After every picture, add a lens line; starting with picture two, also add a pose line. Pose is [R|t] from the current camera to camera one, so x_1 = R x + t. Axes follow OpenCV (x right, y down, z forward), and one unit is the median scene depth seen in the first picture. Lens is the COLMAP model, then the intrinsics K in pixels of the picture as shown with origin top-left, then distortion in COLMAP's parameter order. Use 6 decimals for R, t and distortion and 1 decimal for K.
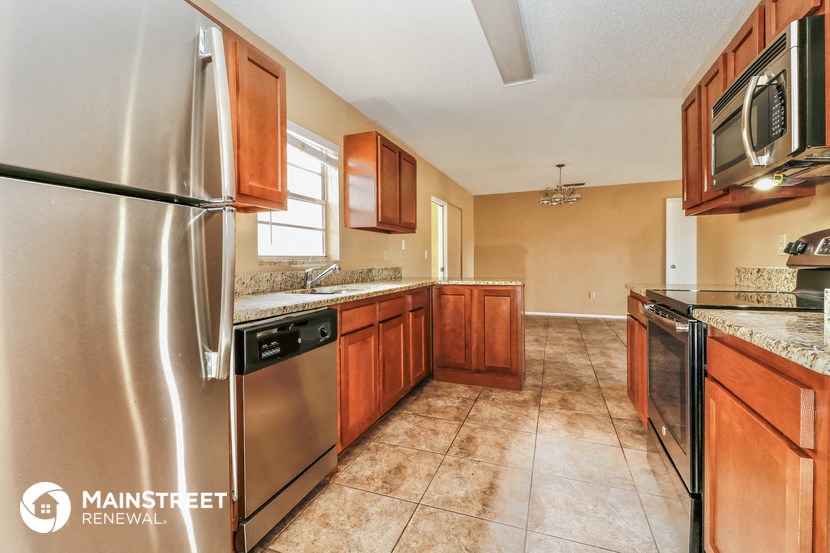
lens RADIAL K [[385.1, 0, 415.4], [0, 385.1, 257.1], [0, 0, 1]] dist [0.000860, -0.000116]
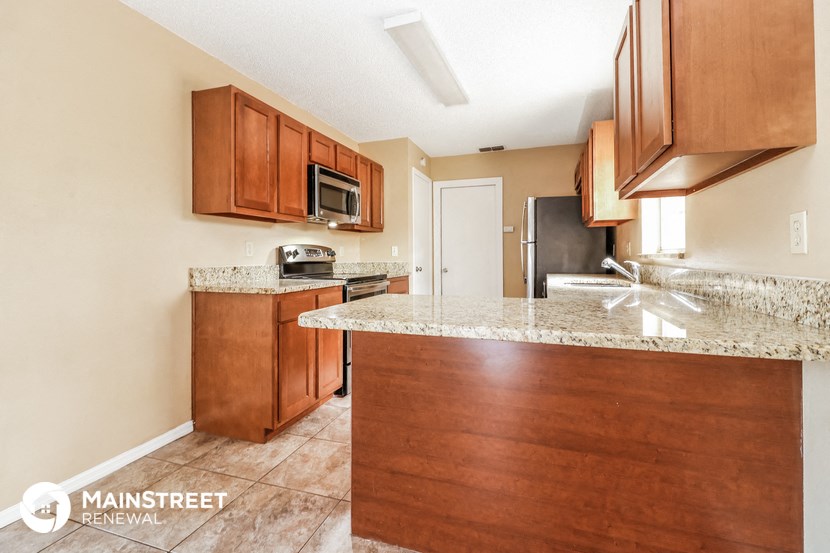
lens RADIAL K [[385.1, 0, 415.4], [0, 385.1, 257.1], [0, 0, 1]] dist [0.000860, -0.000116]
pose [[-0.999716, 0.009283, -0.021956, 0.264098], [0.009338, 0.999954, -0.002364, 0.004936], [0.021933, -0.002568, -0.999756, 1.755180]]
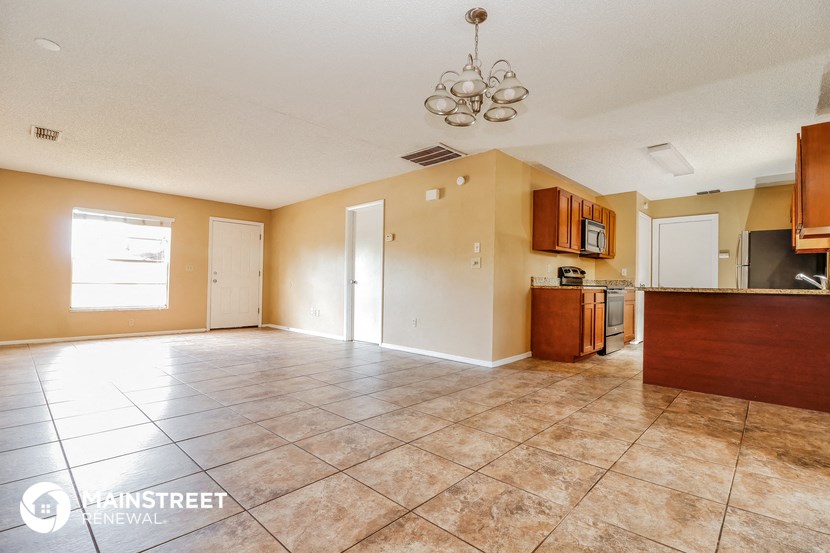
lens RADIAL K [[388.9, 0, 415.0], [0, 388.9, 276.5], [0, 0, 1]] dist [0.001812, -0.010892]
pose [[-0.916038, -0.004453, 0.401066, 0.529366], [-0.014248, 0.999669, -0.021442, 0.069072], [-0.400837, -0.025356, -0.915798, 2.743495]]
